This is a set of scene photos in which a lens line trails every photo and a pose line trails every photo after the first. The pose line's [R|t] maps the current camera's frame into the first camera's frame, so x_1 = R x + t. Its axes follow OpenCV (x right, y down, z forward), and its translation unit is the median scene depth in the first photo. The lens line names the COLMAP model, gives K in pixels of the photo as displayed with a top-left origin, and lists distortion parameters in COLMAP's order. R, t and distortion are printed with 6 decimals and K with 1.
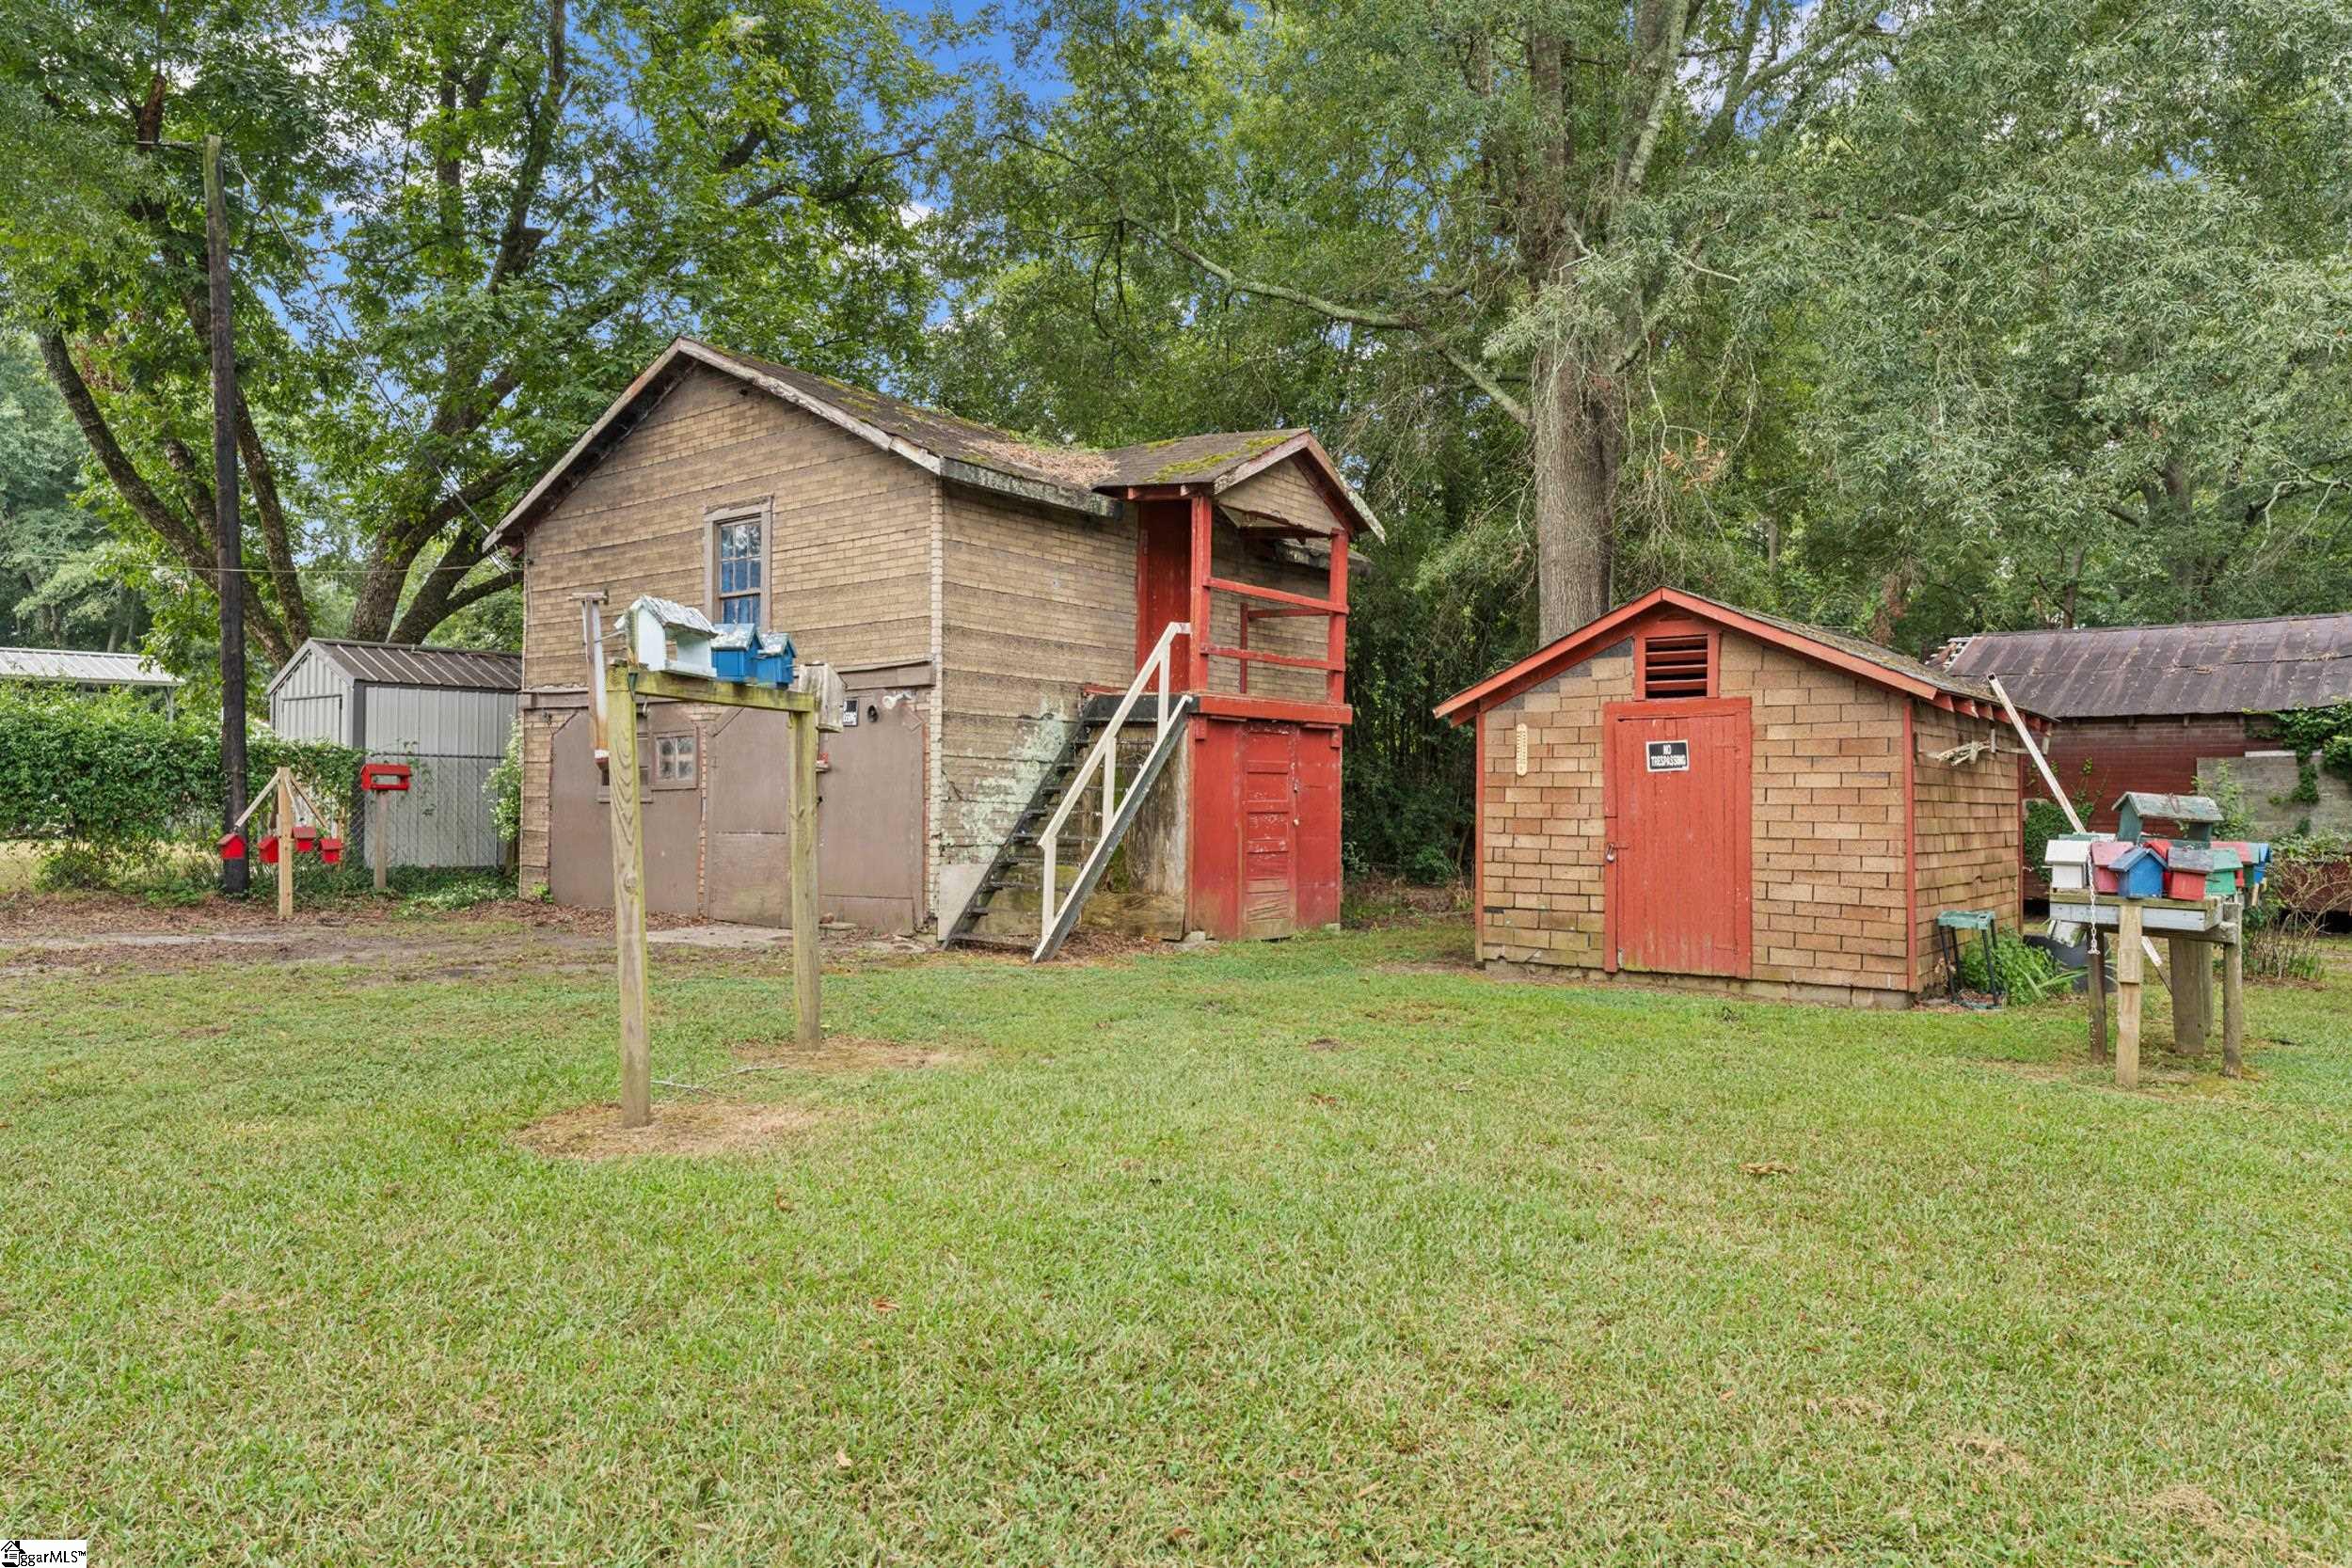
lens RADIAL K [[1574.1, 0, 1177.1], [0, 1574.1, 792.1], [0, 0, 1]] dist [-0.001249, -0.002032]
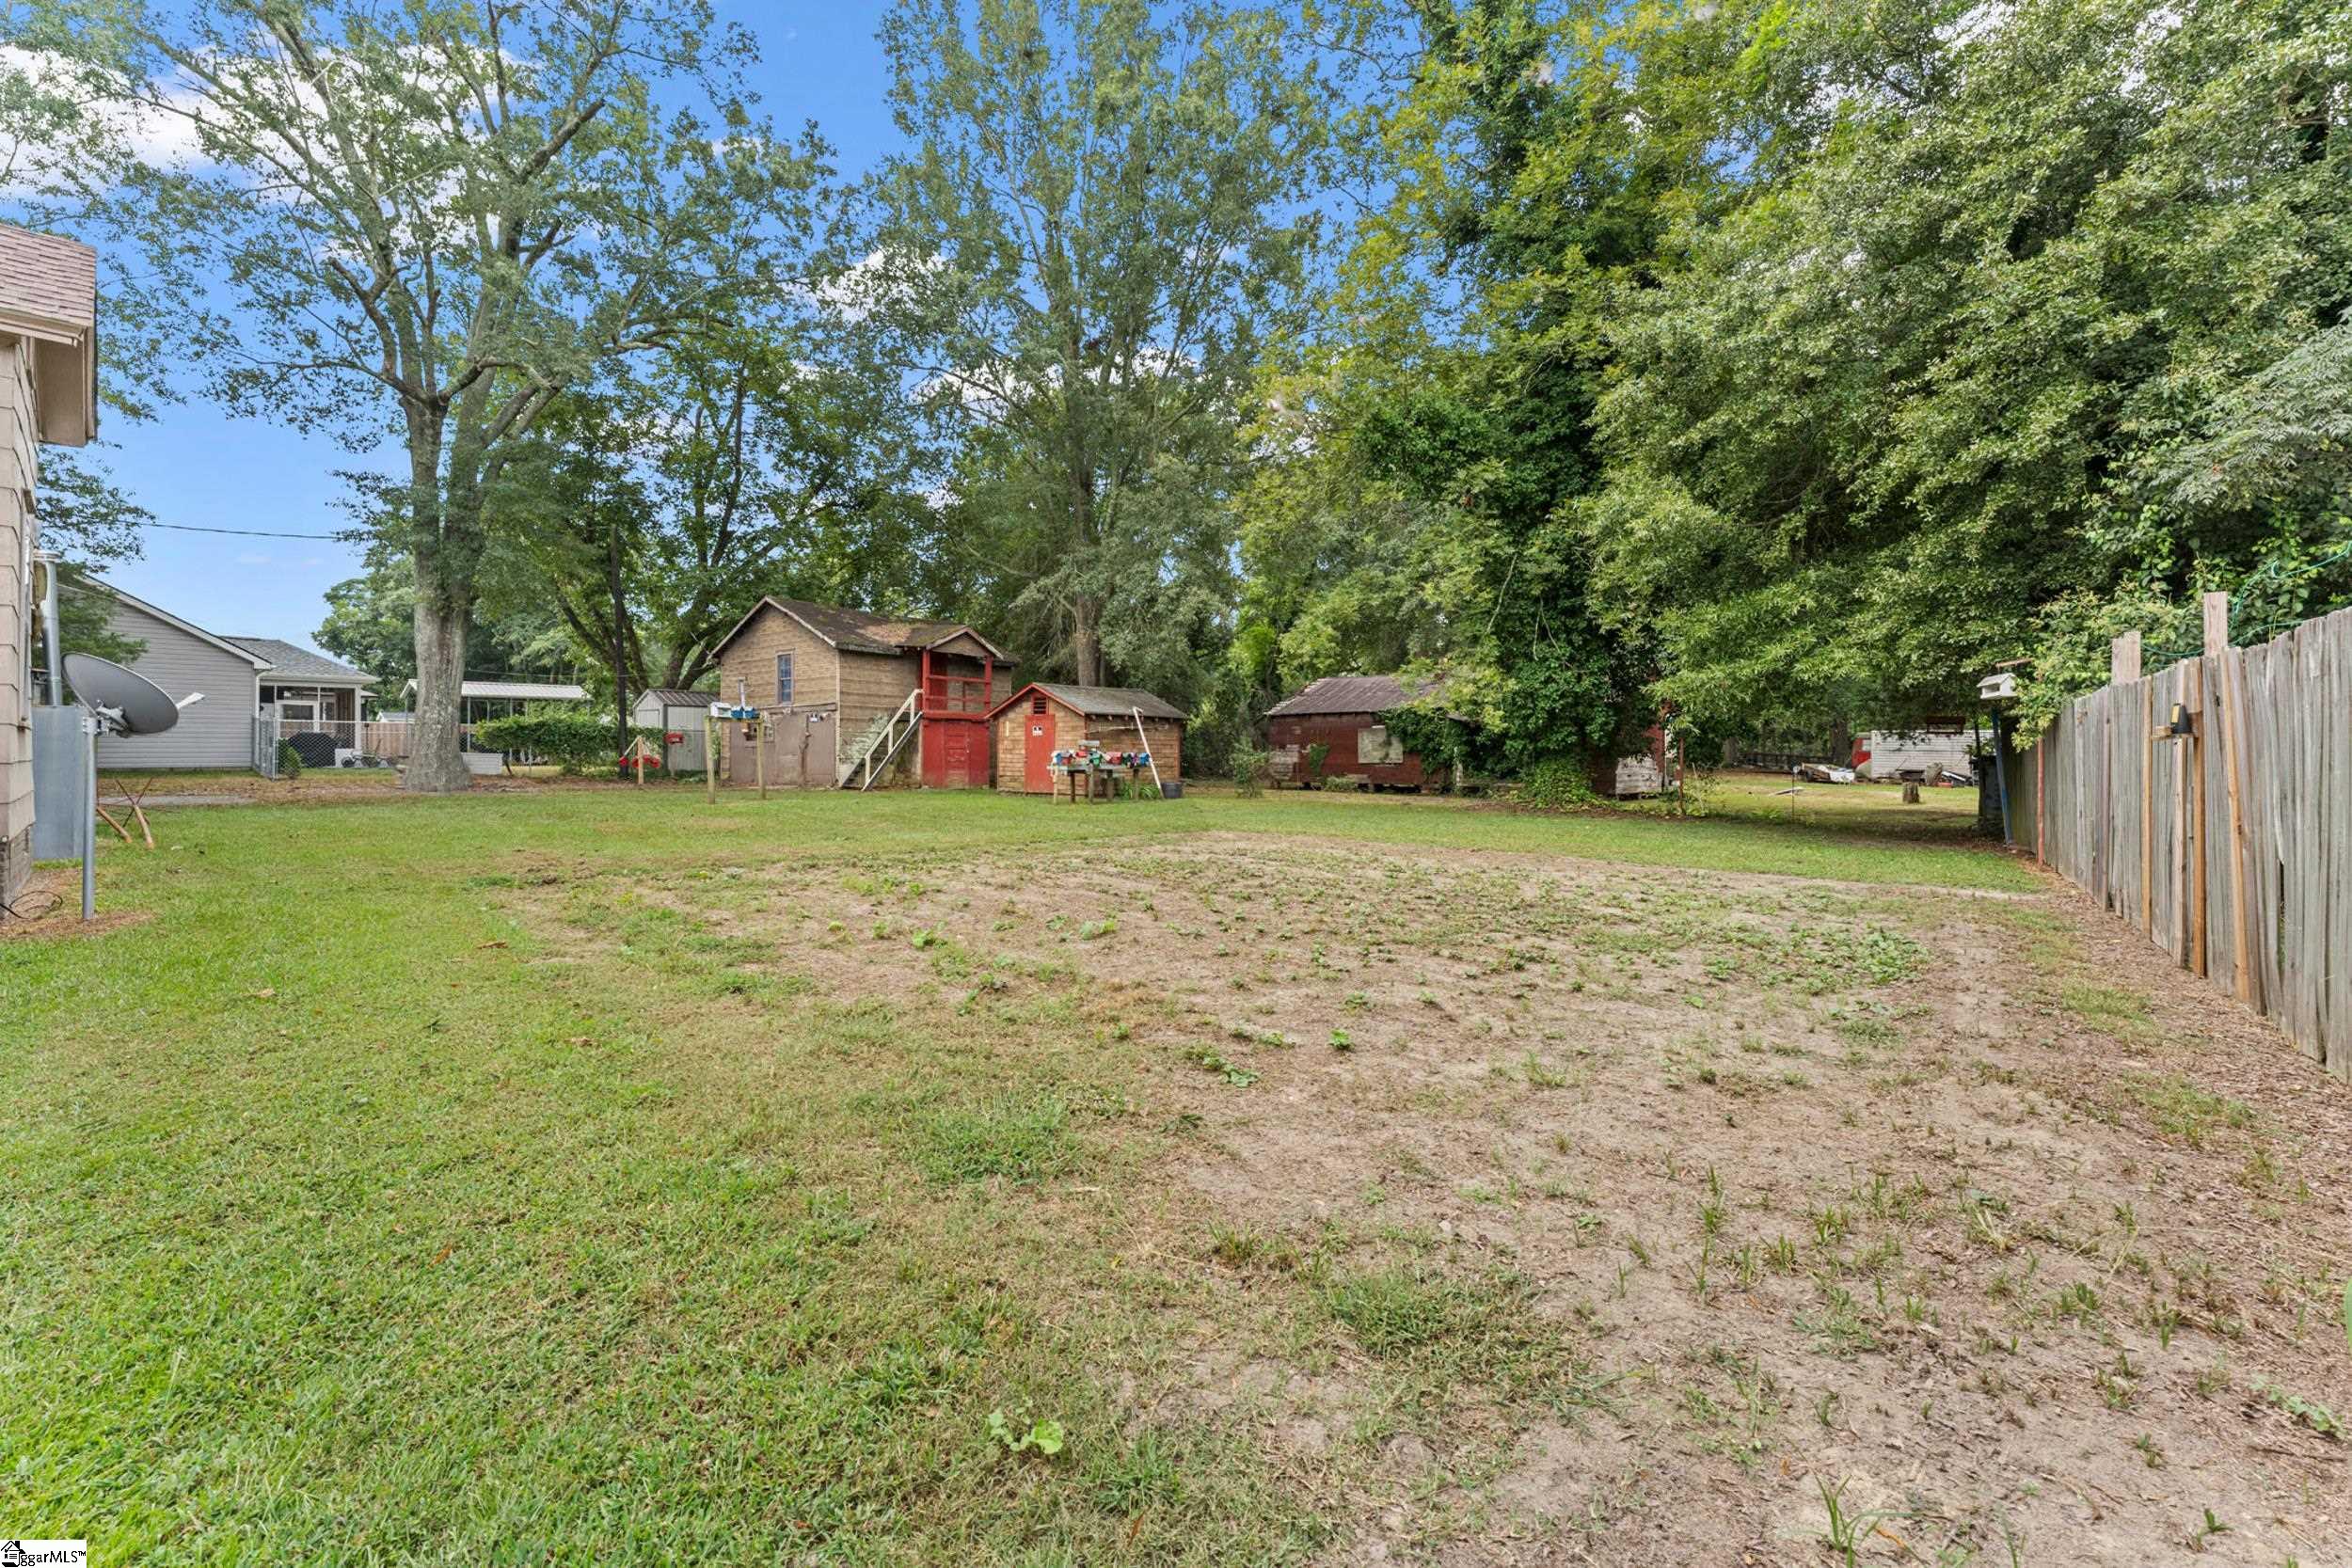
lens RADIAL K [[956.9, 0, 1177.6], [0, 956.9, 760.2], [0, 0, 1]] dist [-0.000945, -0.000230]
pose [[0.999992, -0.004021, 0.000483, 0.435422], [0.004012, 0.999868, 0.015770, 0.006933], [-0.000546, -0.015768, 0.999876, -0.786770]]
